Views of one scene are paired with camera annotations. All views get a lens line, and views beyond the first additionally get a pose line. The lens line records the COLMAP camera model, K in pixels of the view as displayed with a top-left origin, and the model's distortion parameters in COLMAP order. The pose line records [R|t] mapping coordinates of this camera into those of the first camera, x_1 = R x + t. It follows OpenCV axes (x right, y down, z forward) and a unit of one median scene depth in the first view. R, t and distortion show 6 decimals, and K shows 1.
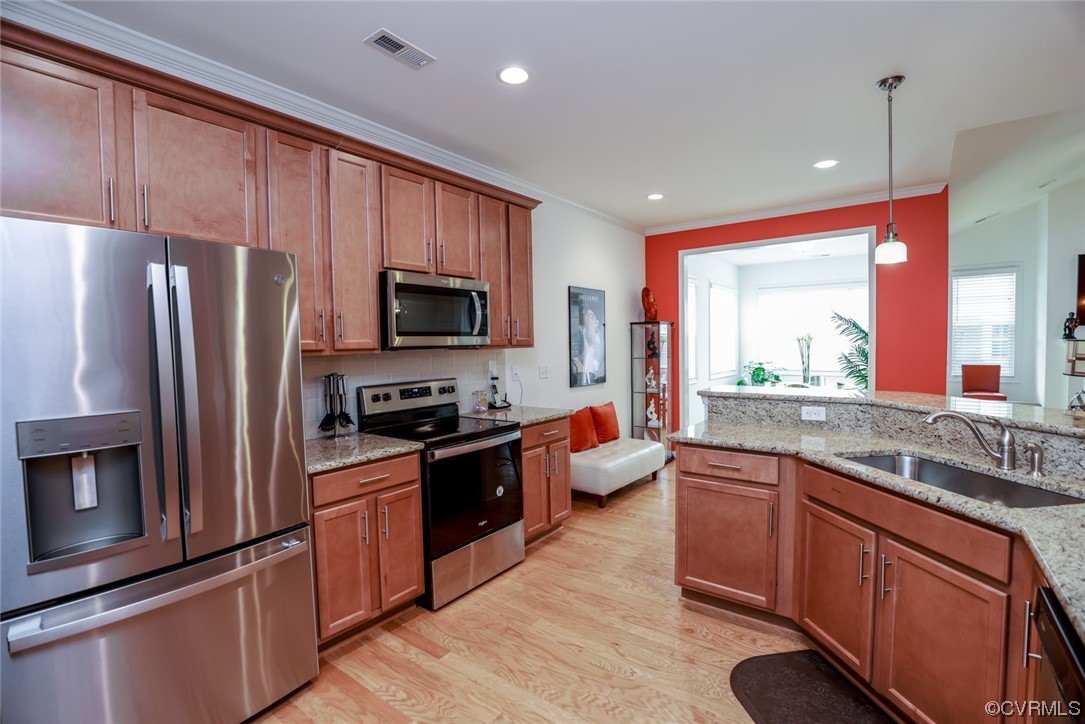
lens RADIAL K [[493.0, 0, 545.9], [0, 493.0, 368.0], [0, 0, 1]] dist [-0.039543, 0.008162]
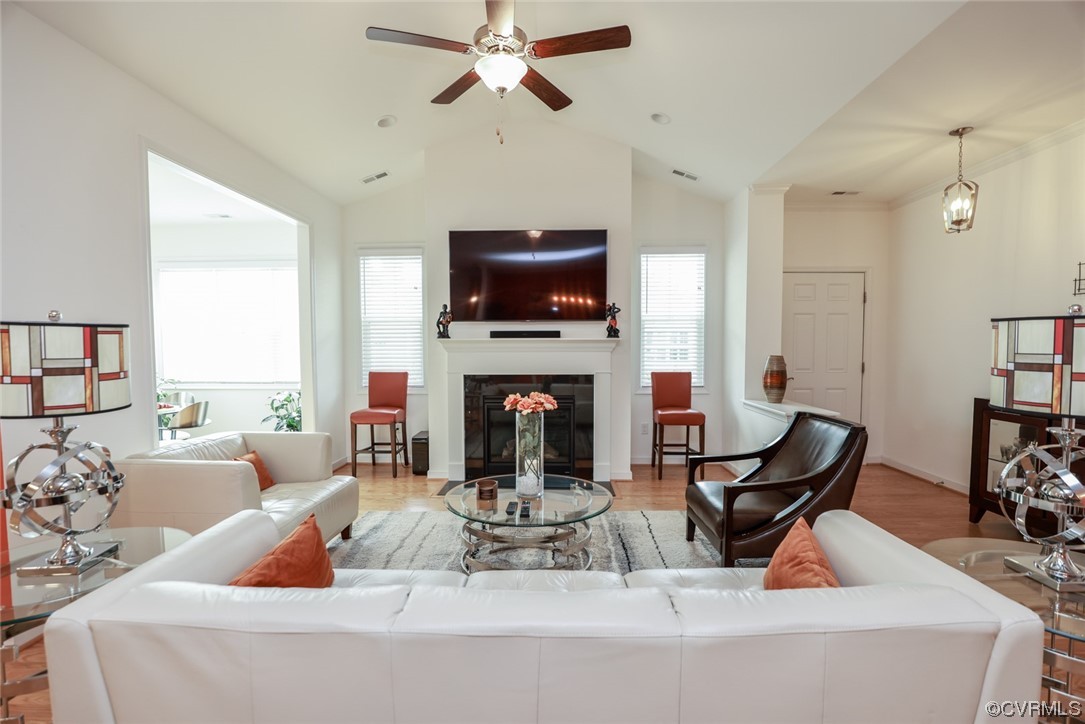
lens RADIAL K [[493.0, 0, 545.9], [0, 493.0, 368.0], [0, 0, 1]] dist [-0.039543, 0.008162]
pose [[0.808743, -0.012871, 0.588021, 1.573563], [0.018126, 0.999831, -0.003045, -0.014147], [-0.587882, 0.013121, 0.808840, 0.514317]]
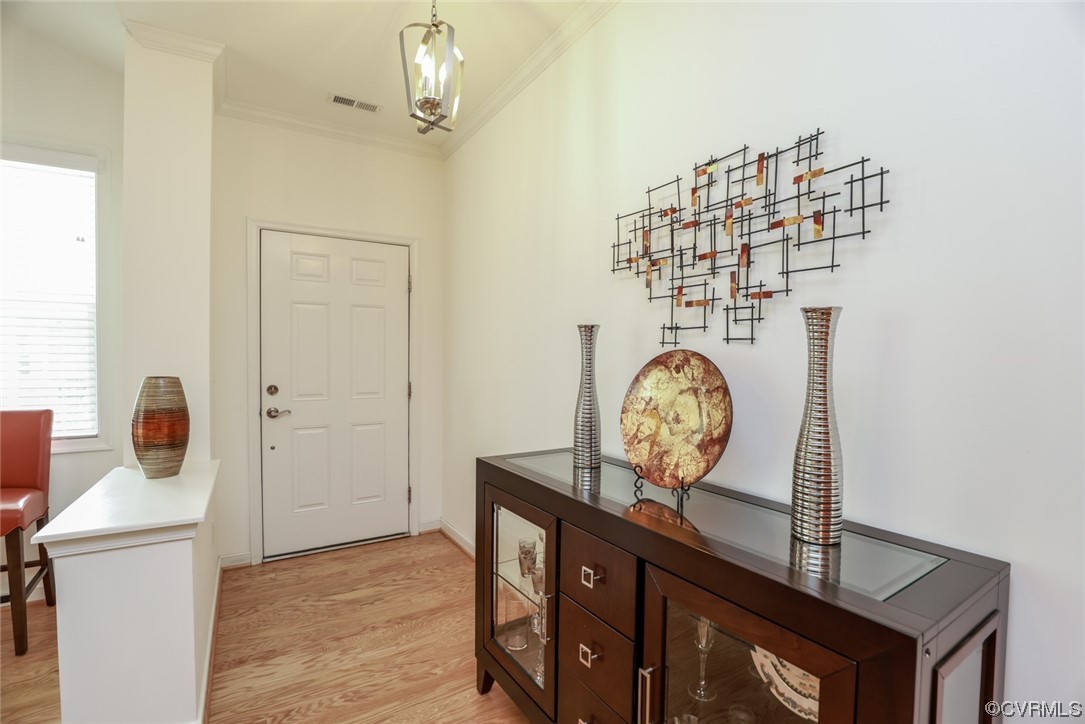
lens RADIAL K [[493.0, 0, 545.9], [0, 493.0, 368.0], [0, 0, 1]] dist [-0.039543, 0.008162]
pose [[0.350031, -0.005239, 0.936724, 2.626670], [0.028193, 0.999590, -0.004944, -0.039516], [-0.936314, 0.028140, 0.350035, 0.543476]]
